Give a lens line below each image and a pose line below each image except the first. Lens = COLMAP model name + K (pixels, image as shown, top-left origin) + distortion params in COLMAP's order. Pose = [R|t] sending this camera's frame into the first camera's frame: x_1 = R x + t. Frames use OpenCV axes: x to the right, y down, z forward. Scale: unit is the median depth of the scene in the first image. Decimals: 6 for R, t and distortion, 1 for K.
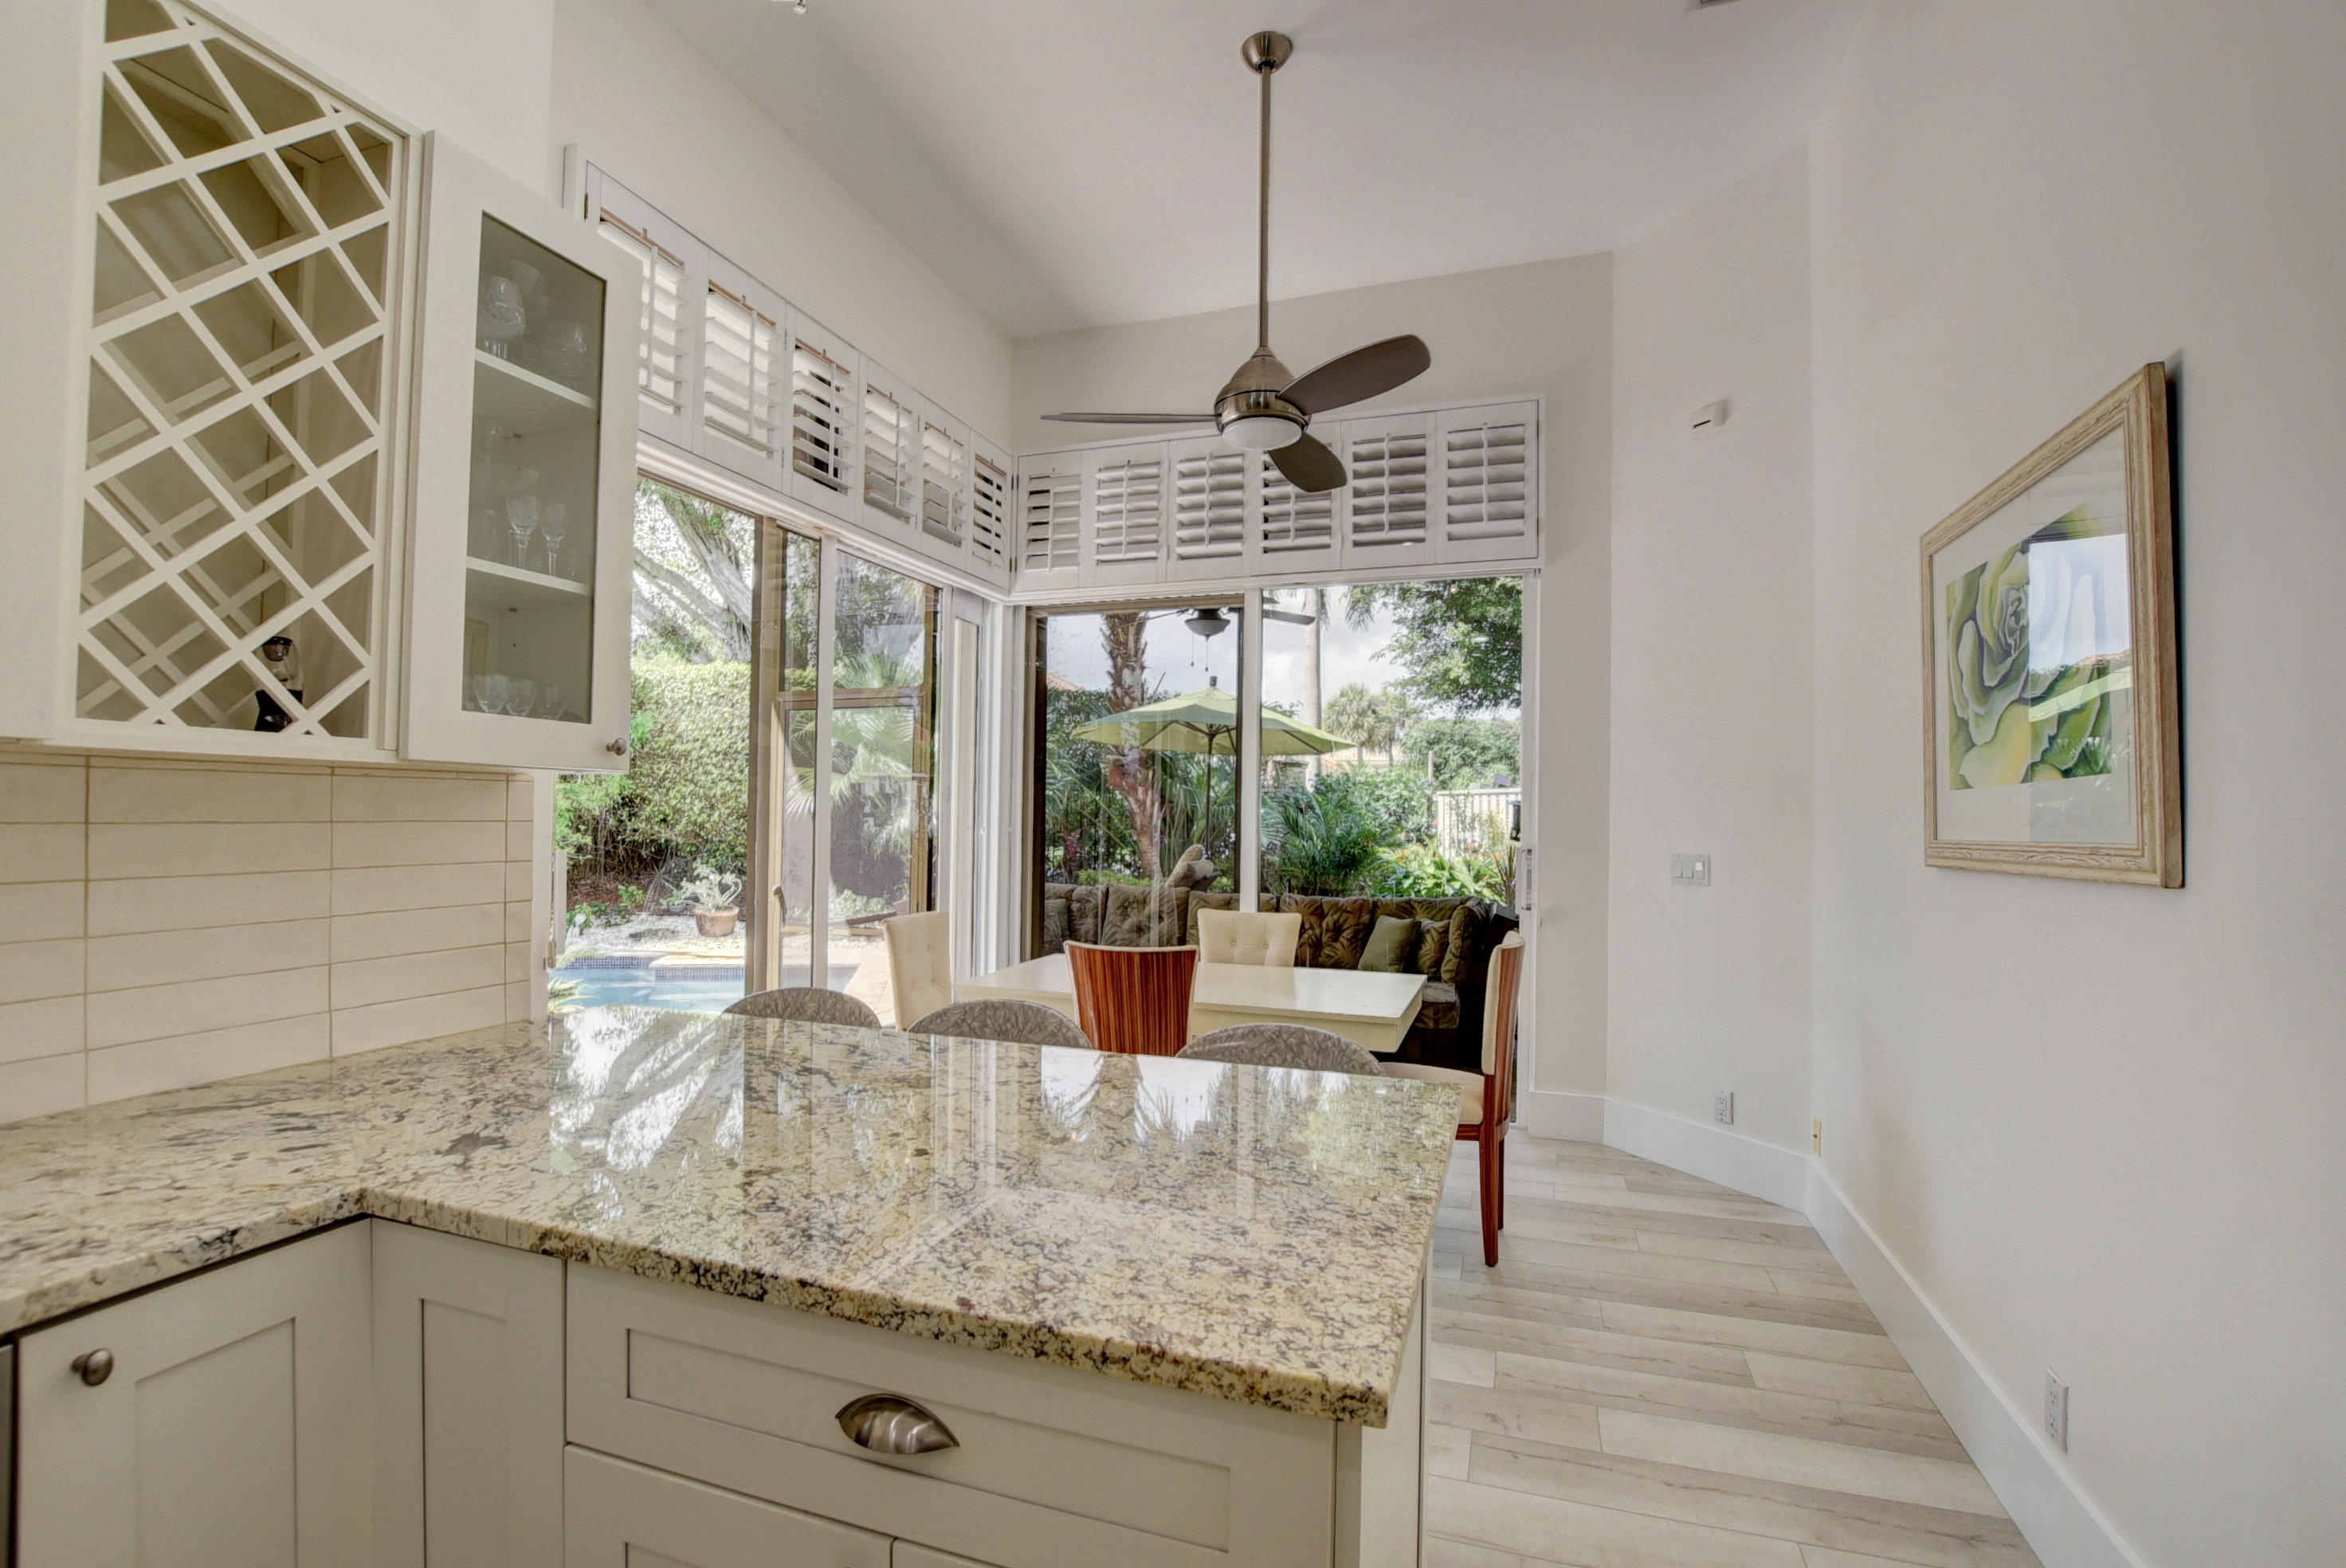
lens RADIAL K [[1020.1, 0, 1173.1], [0, 1020.1, 809.6], [0, 0, 1]] dist [-0.025002, 0.000466]
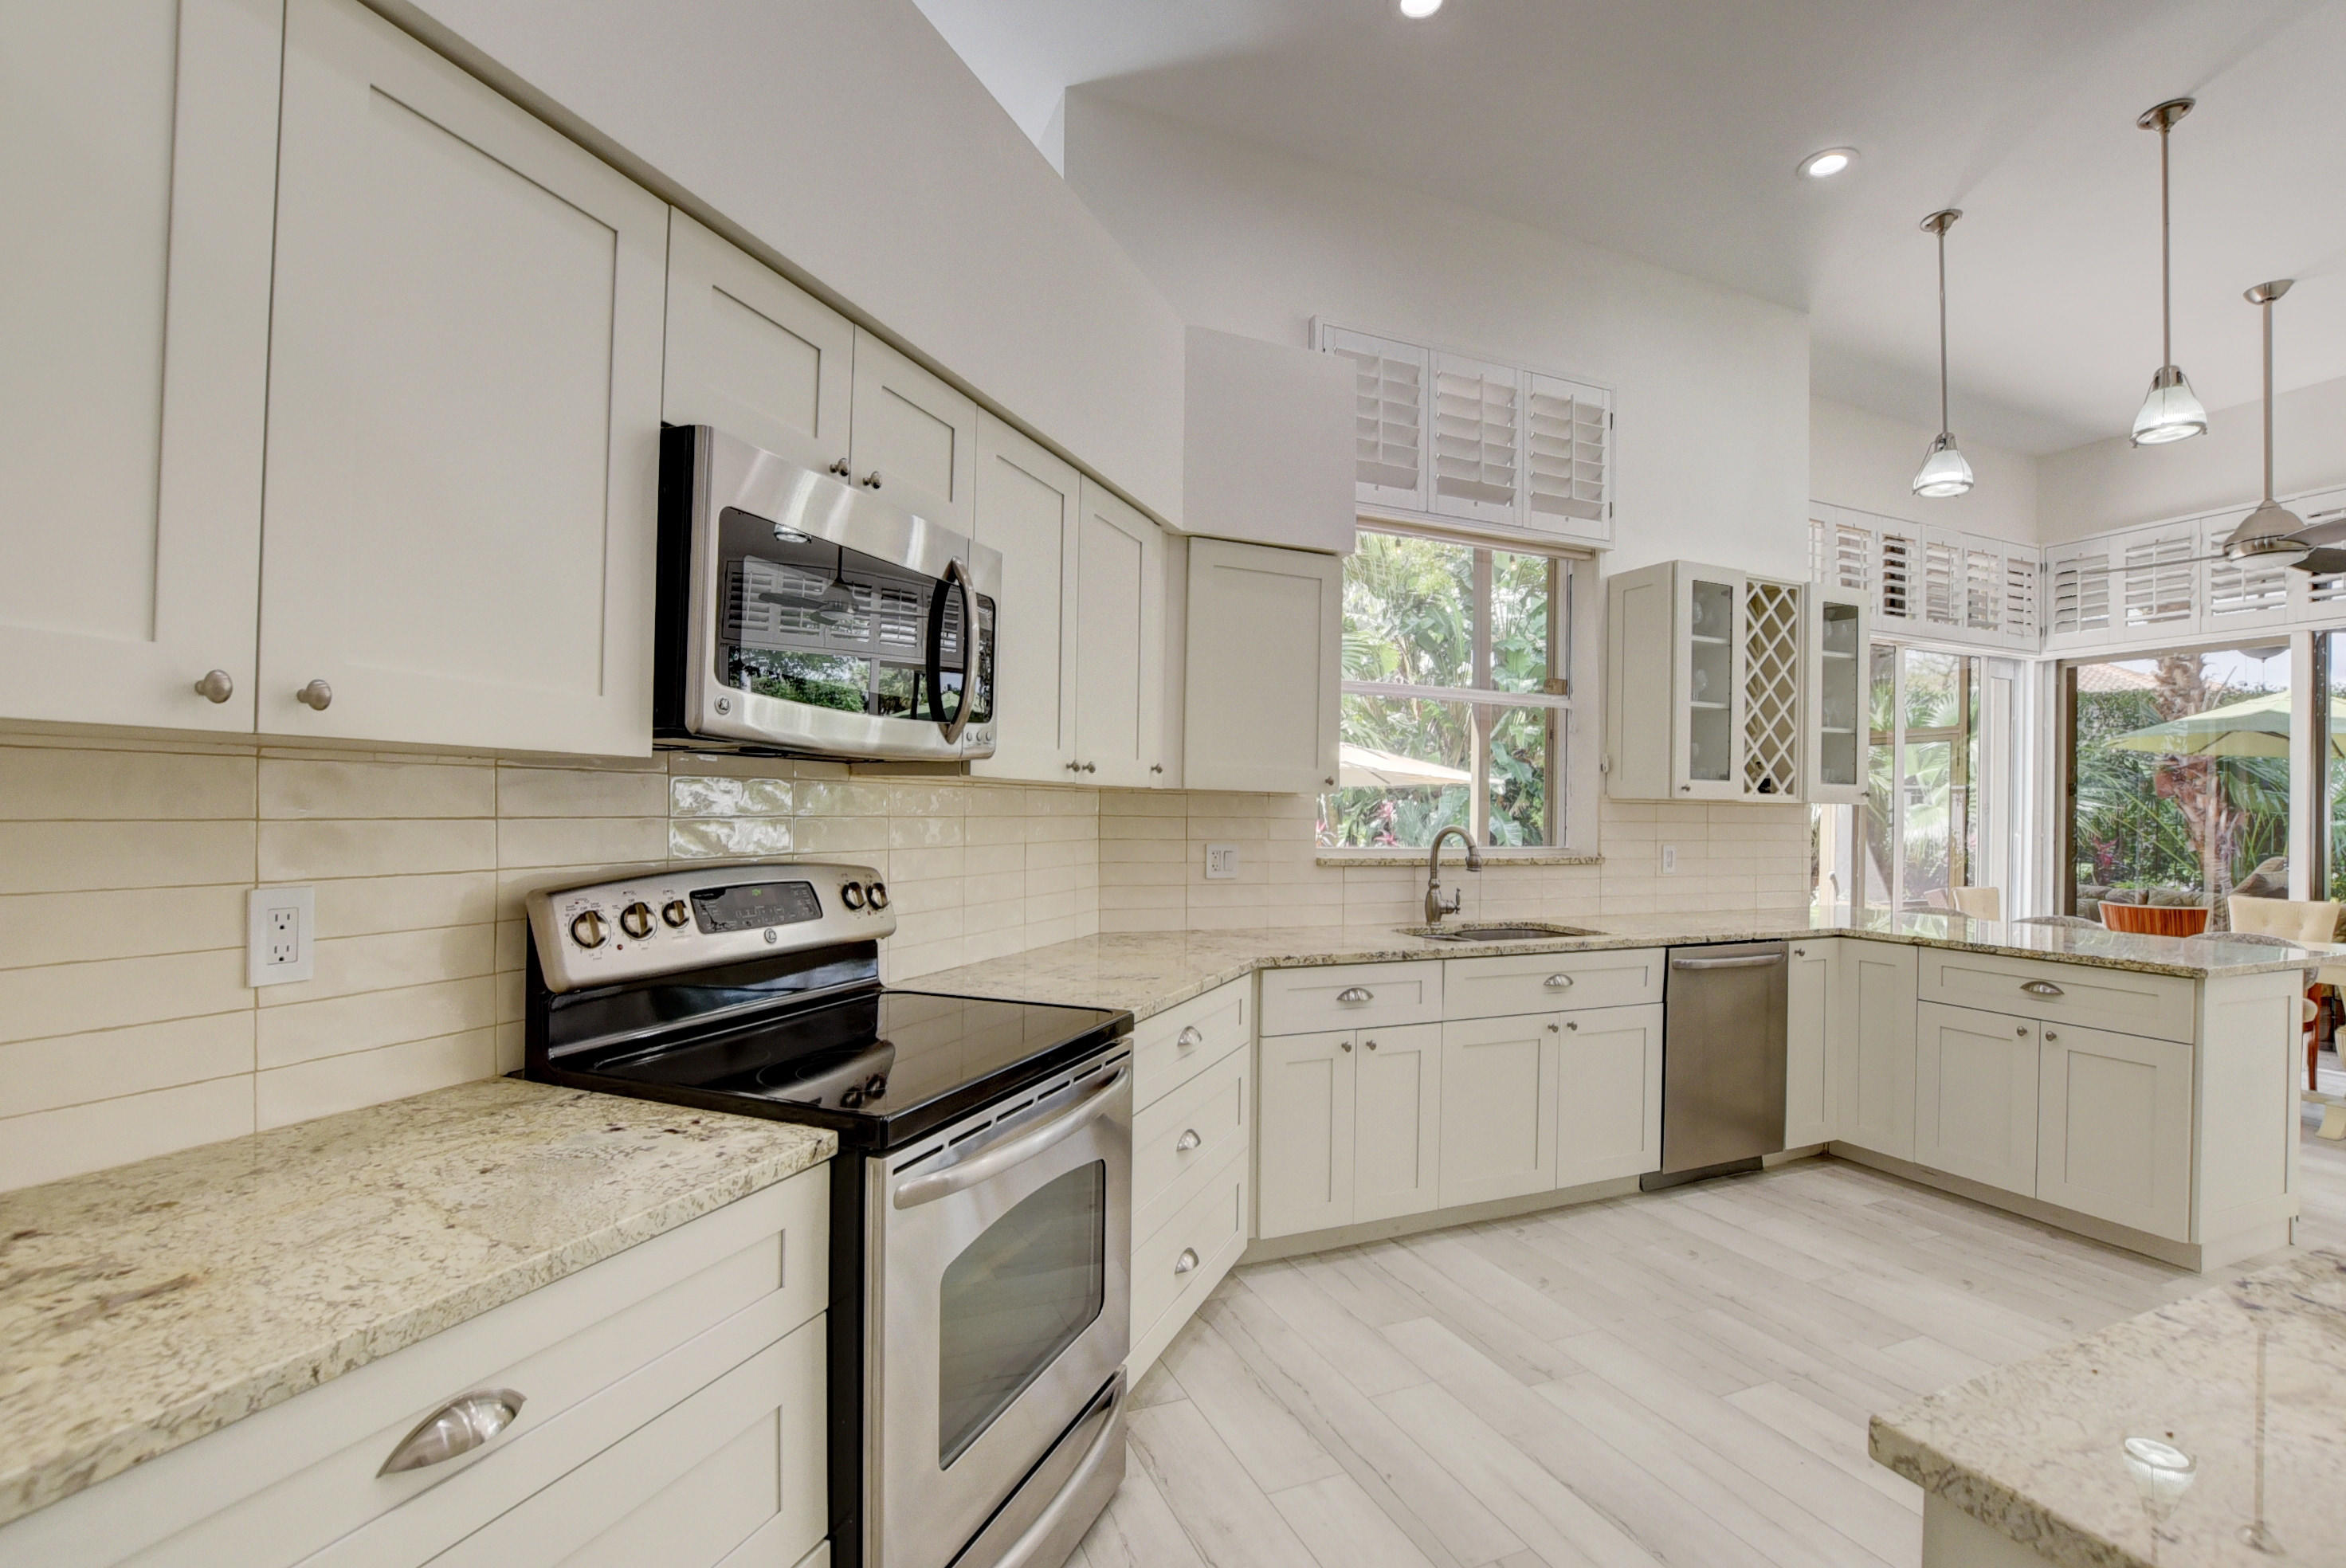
lens RADIAL K [[1030.7, 0, 1177.1], [0, 1030.7, 800.6], [0, 0, 1]] dist [-0.028161, 0.001920]
pose [[0.666181, -0.008659, -0.745740, 0.075458], [-0.003758, 0.999881, -0.014967, -0.000262], [0.745781, 0.012774, 0.666069, -0.778593]]
